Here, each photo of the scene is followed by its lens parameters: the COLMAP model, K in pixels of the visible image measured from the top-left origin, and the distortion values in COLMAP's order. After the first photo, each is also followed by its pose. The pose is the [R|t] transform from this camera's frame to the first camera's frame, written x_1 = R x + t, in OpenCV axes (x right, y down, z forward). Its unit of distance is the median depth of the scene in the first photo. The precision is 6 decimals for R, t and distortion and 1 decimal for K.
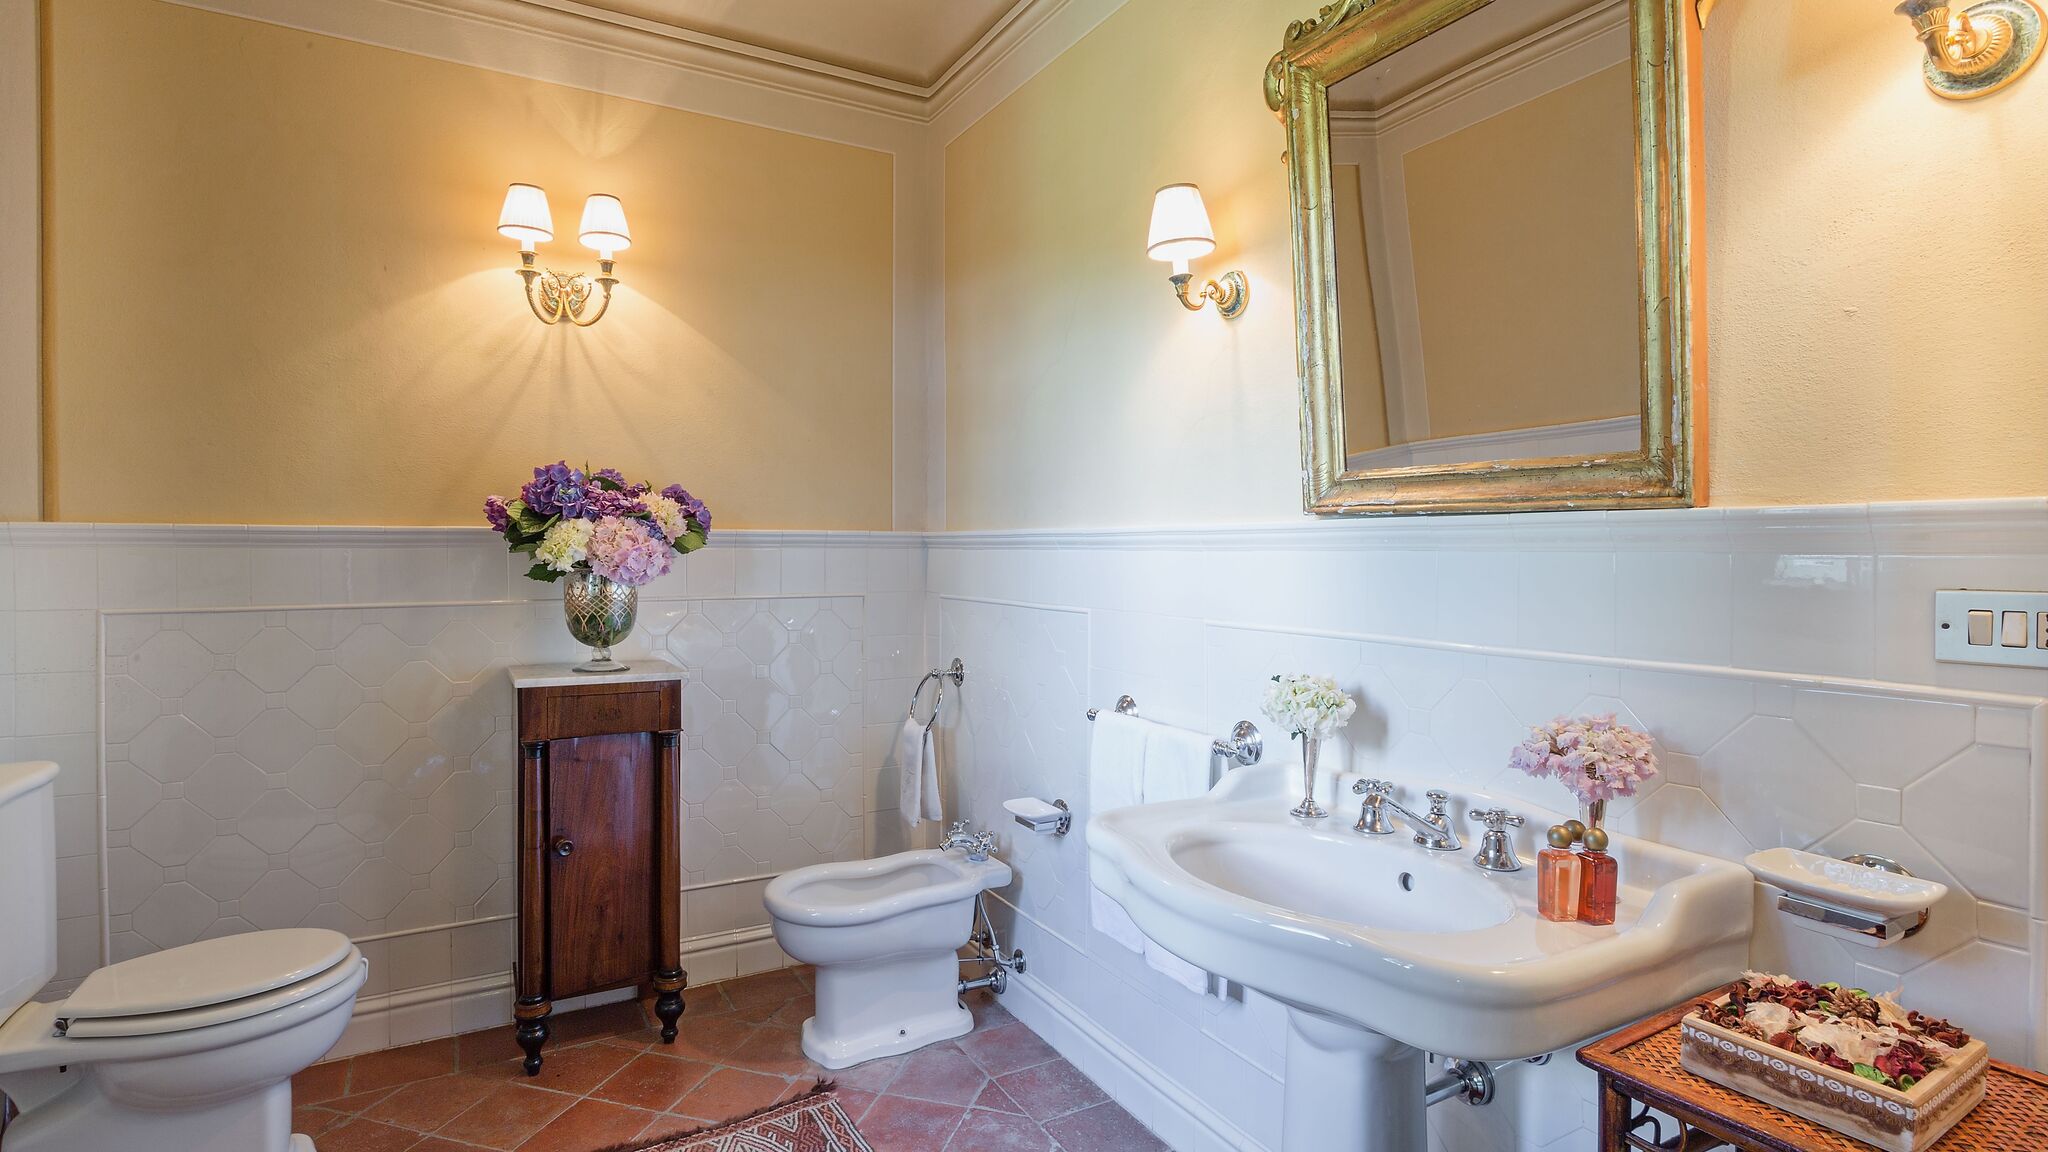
lens RADIAL K [[992.5, 0, 1021.5], [0, 992.5, 585.6], [0, 0, 1]] dist [-0.018909, 0.004509]
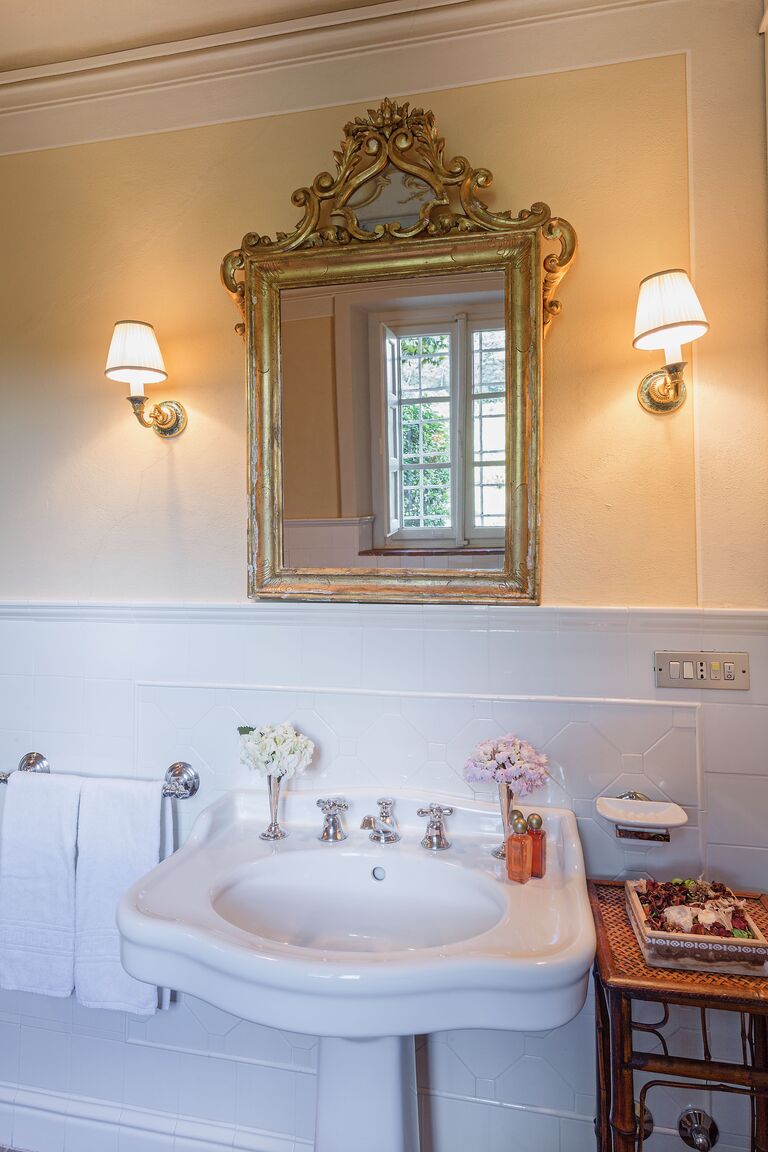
lens RADIAL K [[642.4, 0, 440.1], [0, 642.4, 553.7], [0, 0, 1]] dist [-0.004098, 0.001700]
pose [[0.662014, 0.026901, 0.749008, -0.195800], [0.032242, 0.997408, -0.064320, -0.071296], [-0.748797, 0.066730, 0.659431, 0.259972]]
